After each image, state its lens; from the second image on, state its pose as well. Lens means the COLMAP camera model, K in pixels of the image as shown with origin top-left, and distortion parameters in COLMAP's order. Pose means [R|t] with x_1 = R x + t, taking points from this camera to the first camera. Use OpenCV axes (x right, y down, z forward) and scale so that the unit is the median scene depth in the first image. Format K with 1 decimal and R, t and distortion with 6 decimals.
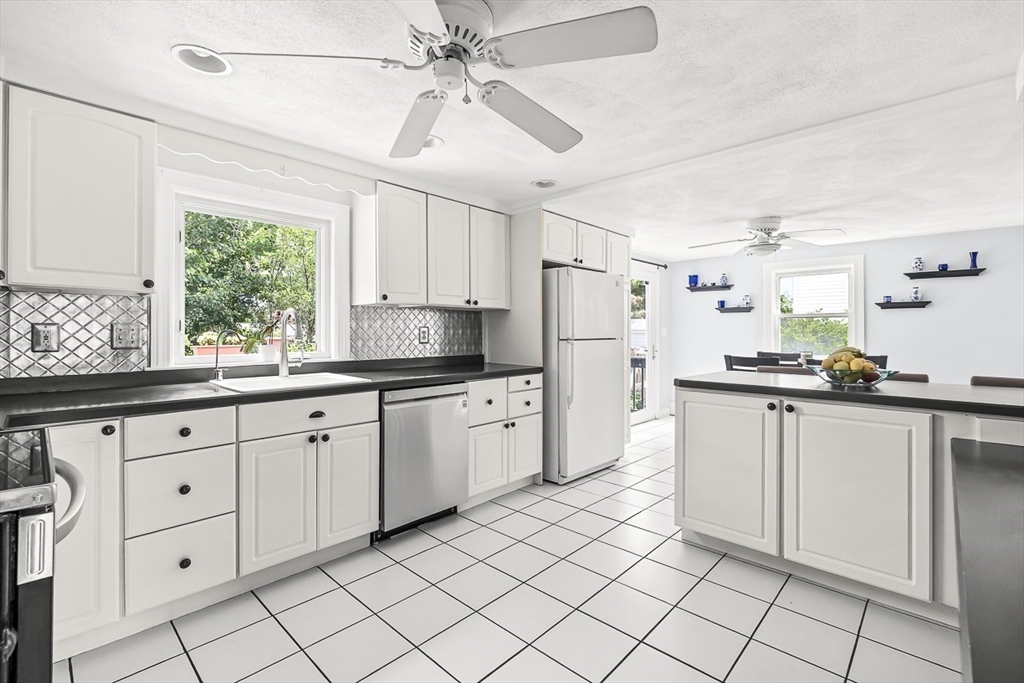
lens RADIAL K [[462.2, 0, 522.2], [0, 462.2, 331.6], [0, 0, 1]] dist [-0.002837, 0.000381]
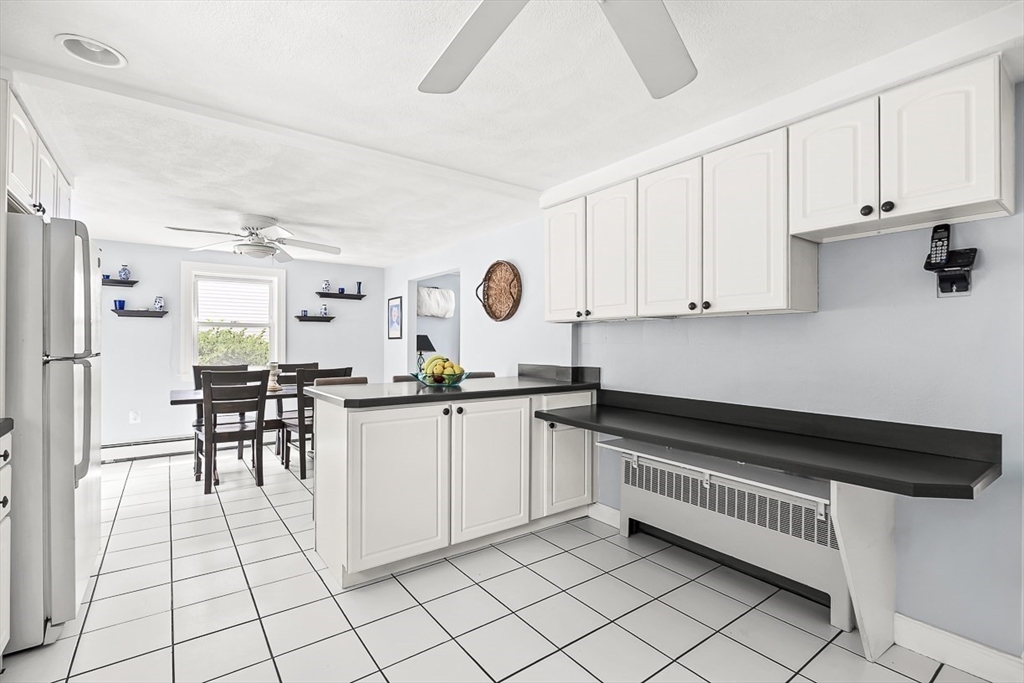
lens RADIAL K [[462.2, 0, 506.7], [0, 462.2, 342.3], [0, 0, 1]] dist [-0.002837, 0.000381]
pose [[0.194511, -0.001511, 0.980899, -0.235254], [-0.002884, 0.999994, 0.002112, -0.002406], [-0.980896, -0.003240, 0.194505, 0.300379]]
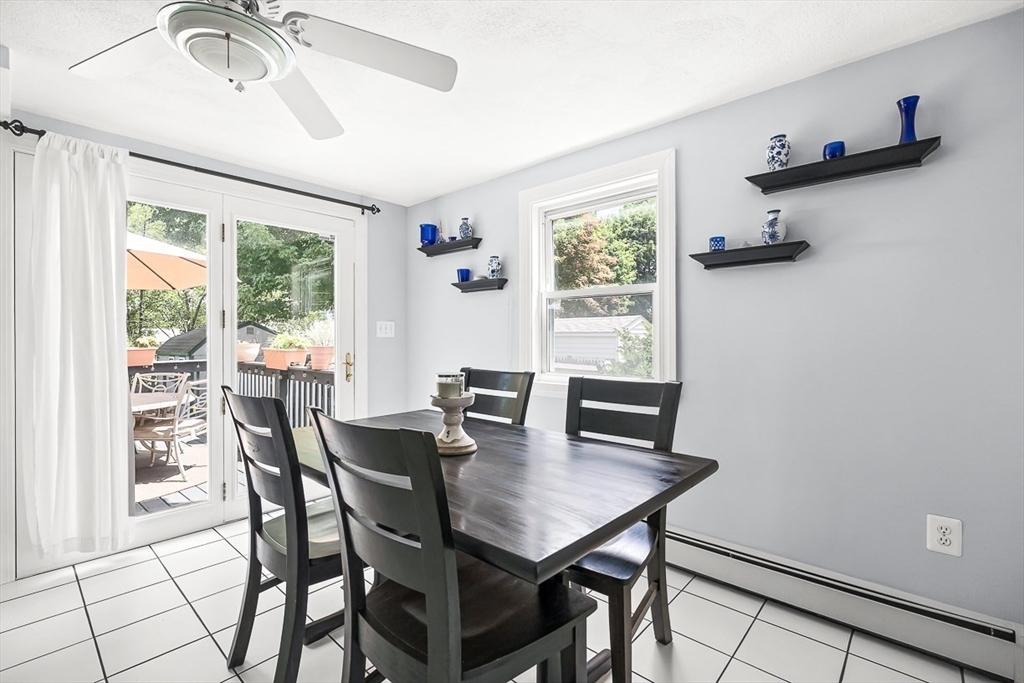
lens RADIAL K [[462.2, 0, 513.4], [0, 462.2, 337.3], [0, 0, 1]] dist [-0.002837, 0.000381]
pose [[0.999956, -0.004677, -0.008117, 0.630165], [0.004716, 0.999977, 0.004879, 0.012112], [0.008094, -0.004917, 0.999955, 0.595634]]
